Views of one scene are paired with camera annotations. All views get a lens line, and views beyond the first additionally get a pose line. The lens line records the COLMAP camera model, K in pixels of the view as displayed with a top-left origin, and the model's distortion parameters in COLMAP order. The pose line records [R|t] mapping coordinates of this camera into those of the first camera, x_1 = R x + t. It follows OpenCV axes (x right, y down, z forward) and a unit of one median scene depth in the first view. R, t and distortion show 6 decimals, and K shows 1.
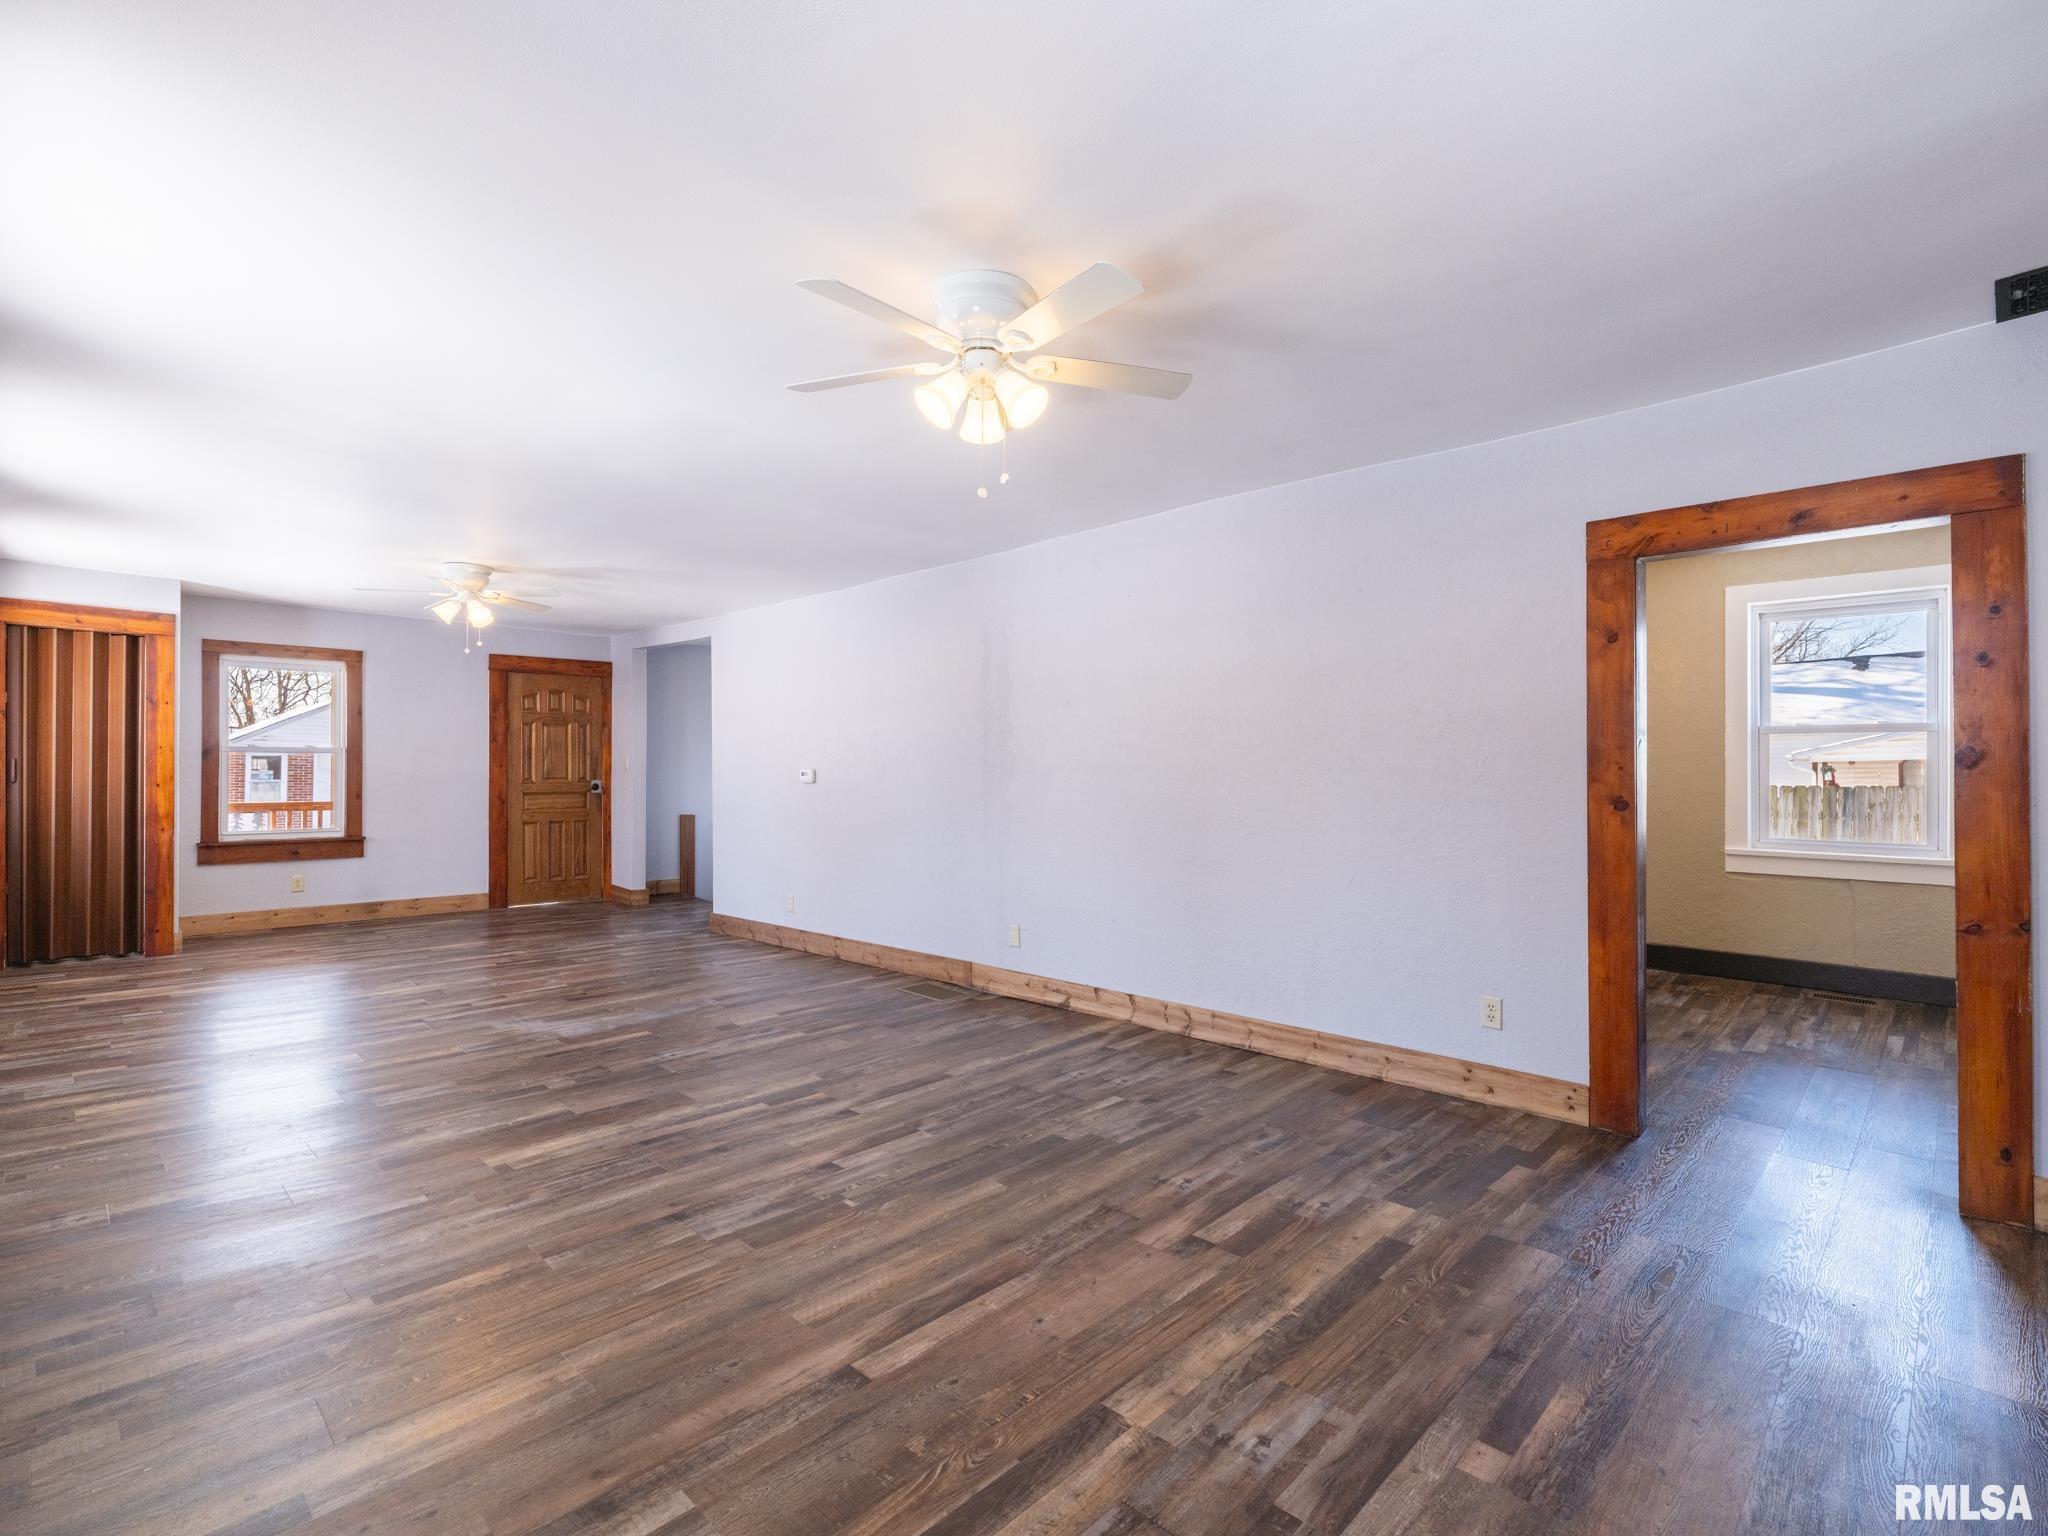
lens RADIAL K [[963.2, 0, 1005.7], [0, 963.2, 761.2], [0, 0, 1]] dist [0.000357, 0.000562]
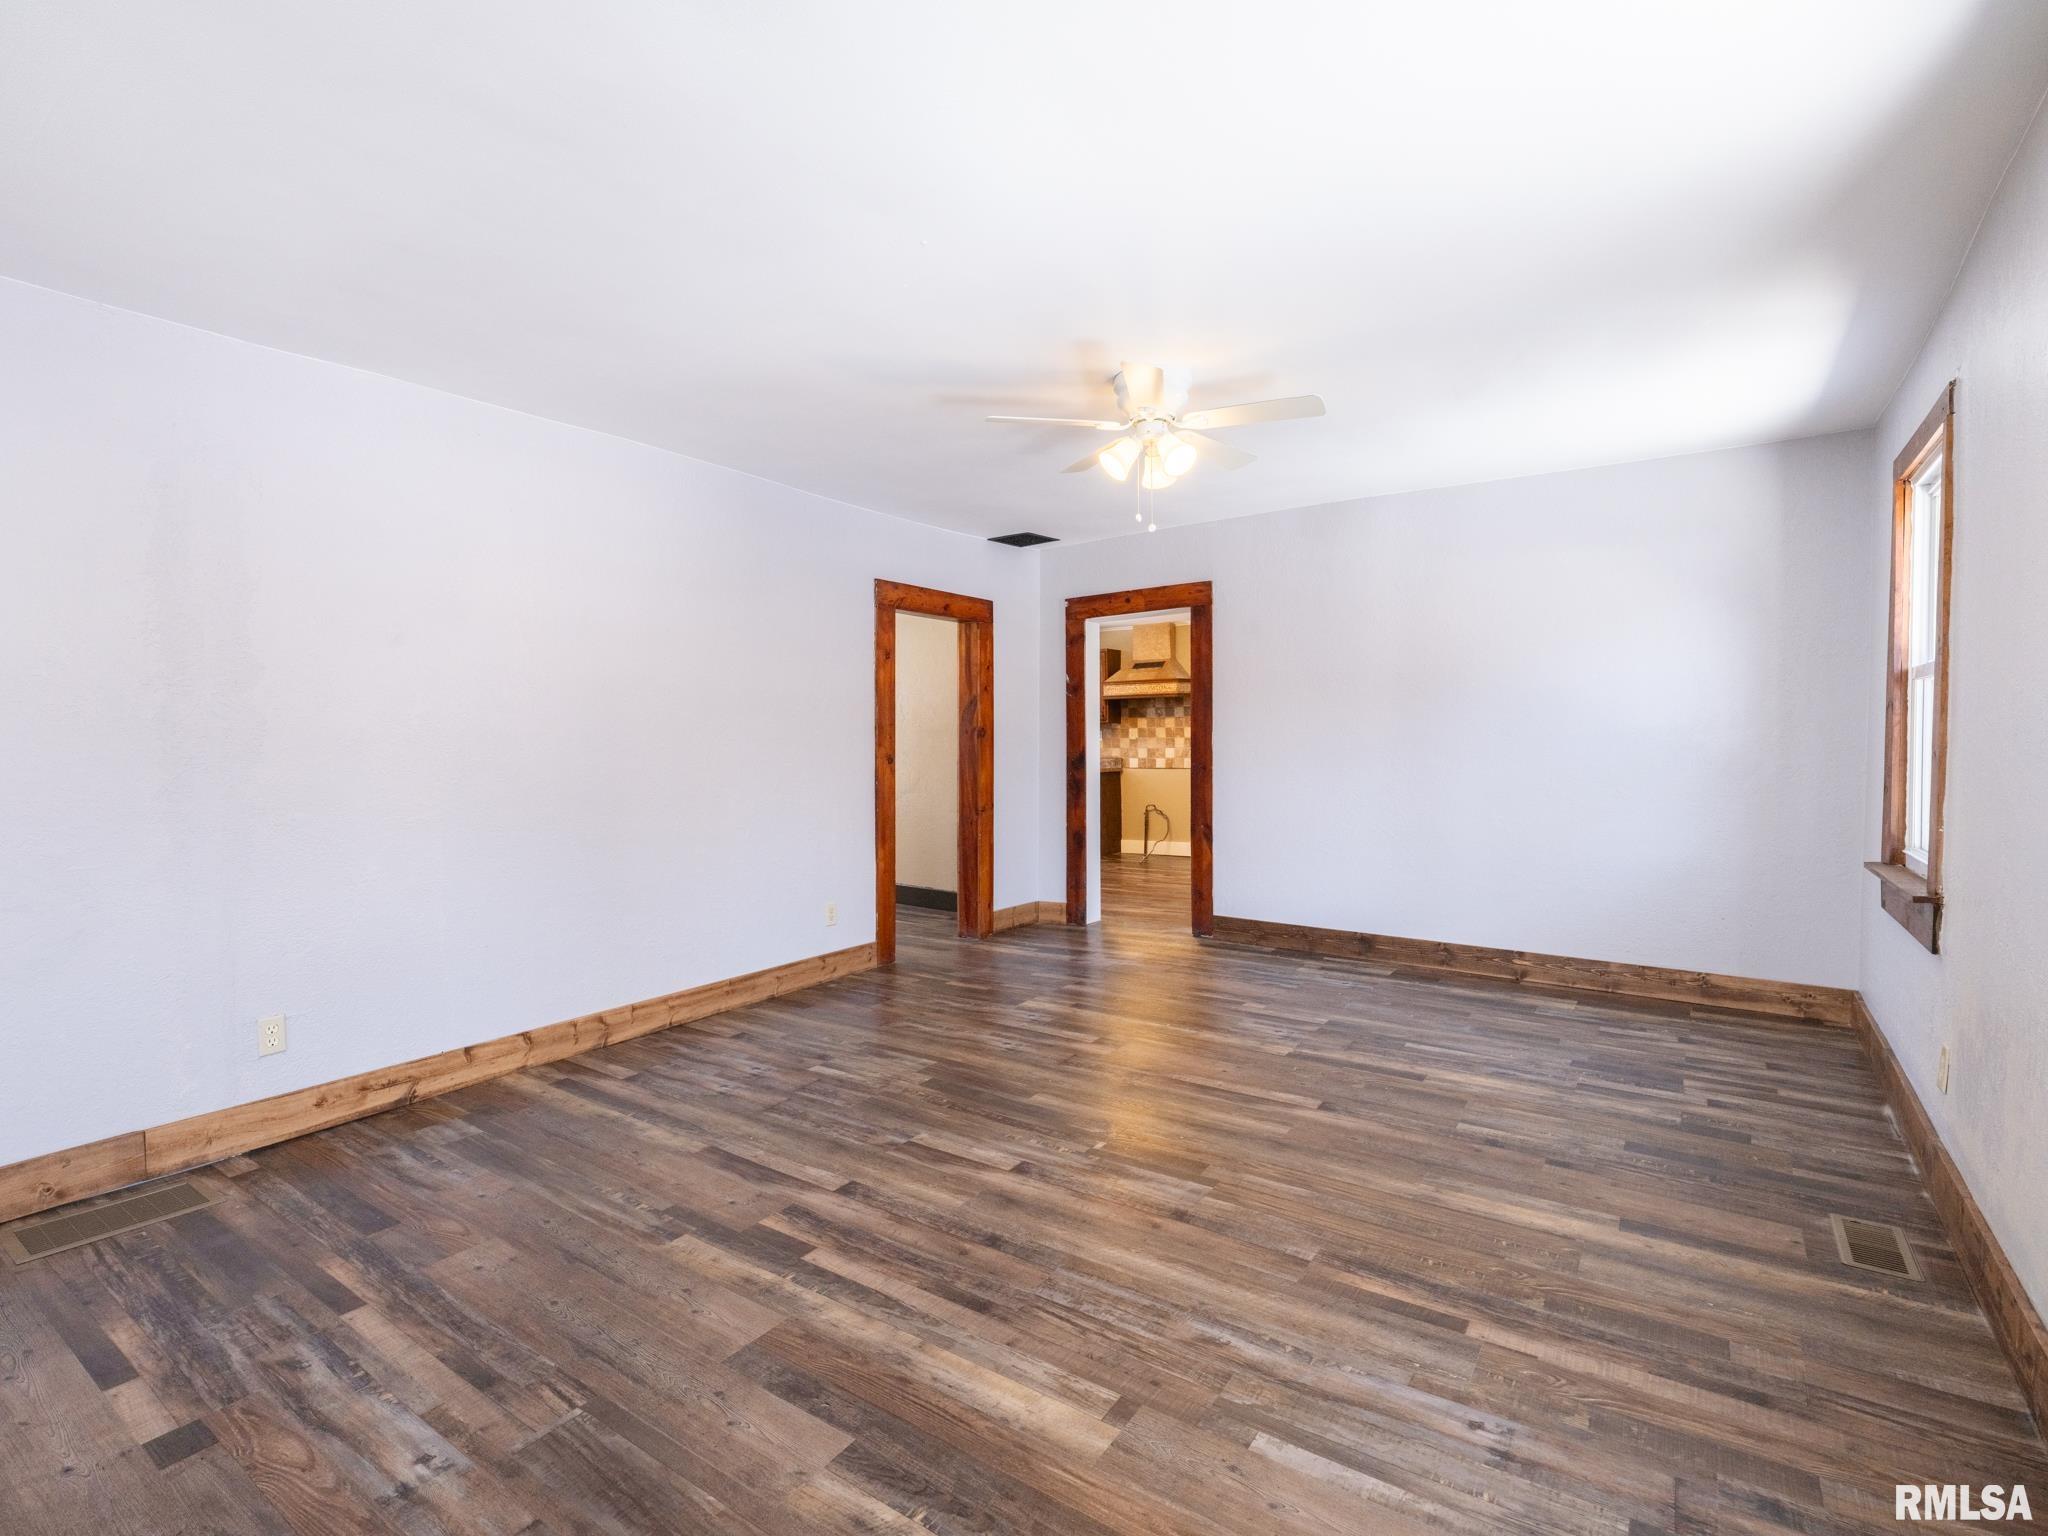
lens RADIAL K [[983.8, 0, 1001.5], [0, 983.8, 766.2], [0, 0, 1]] dist [-0.001154, 0.001180]
pose [[-0.167452, -0.025780, 0.985543, -0.911933], [-0.002326, 0.999666, 0.025754, 0.010949], [-0.985877, 0.002021, -0.167456, 0.978960]]
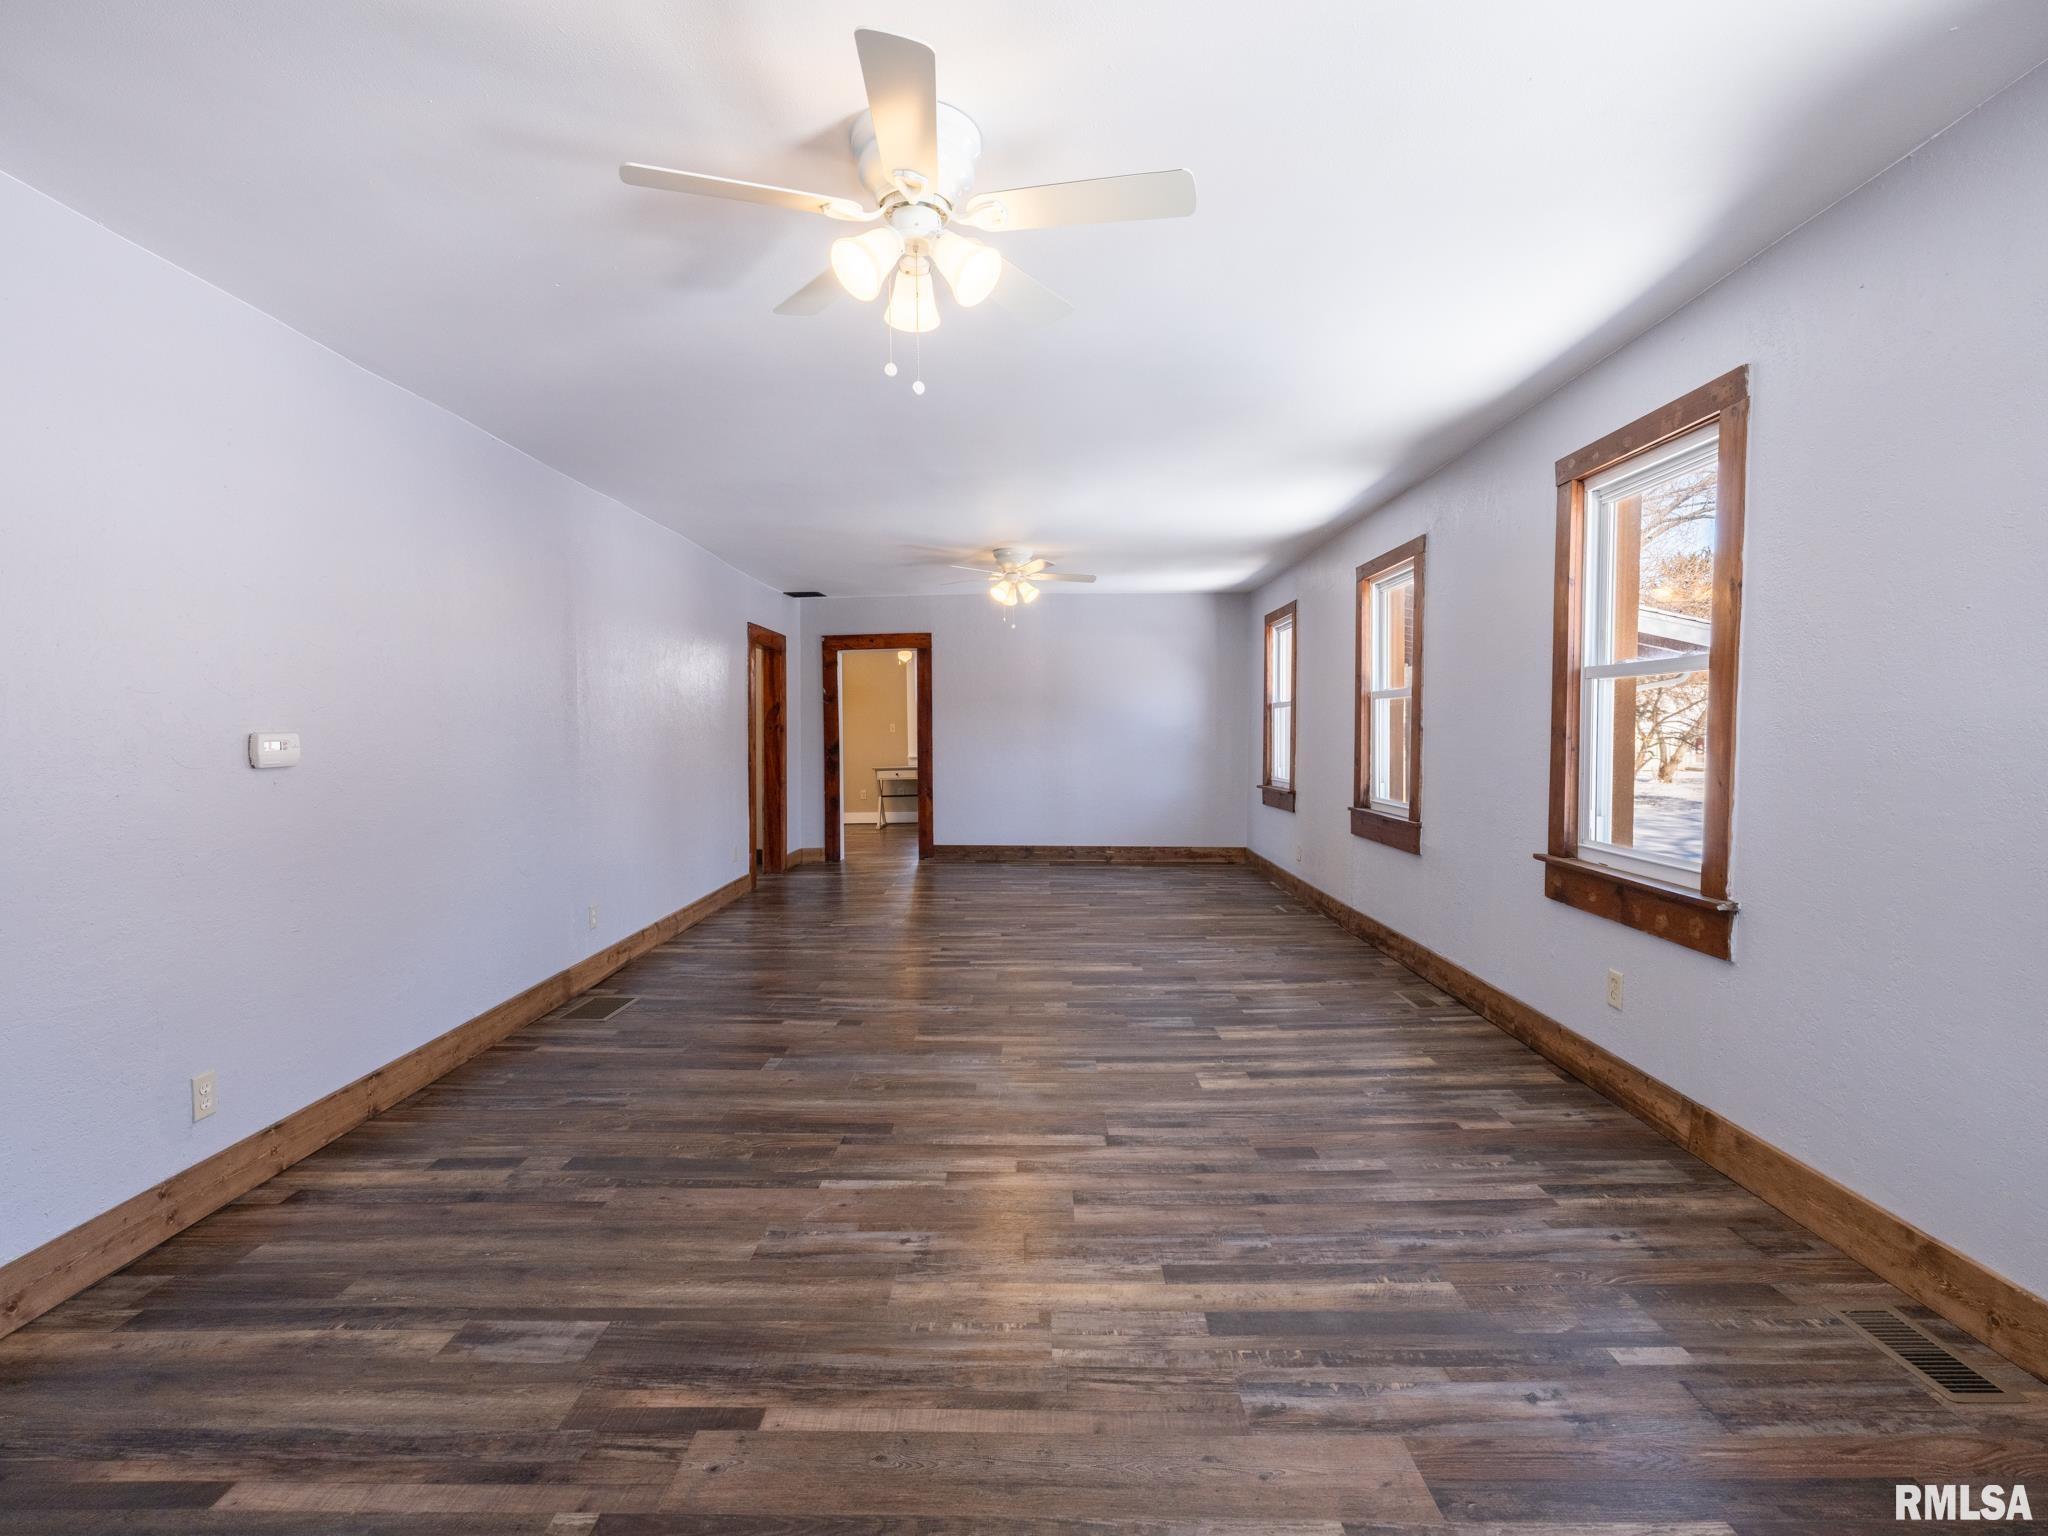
lens RADIAL K [[975.5, 0, 1007.4], [0, 975.5, 766.7], [0, 0, 1]] dist [-0.001216, 0.000690]
pose [[-0.688145, -0.022009, 0.725240, -1.340911], [-0.000412, 0.999552, 0.029942, 0.018192], [-0.725574, 0.020306, -0.687845, 1.955484]]
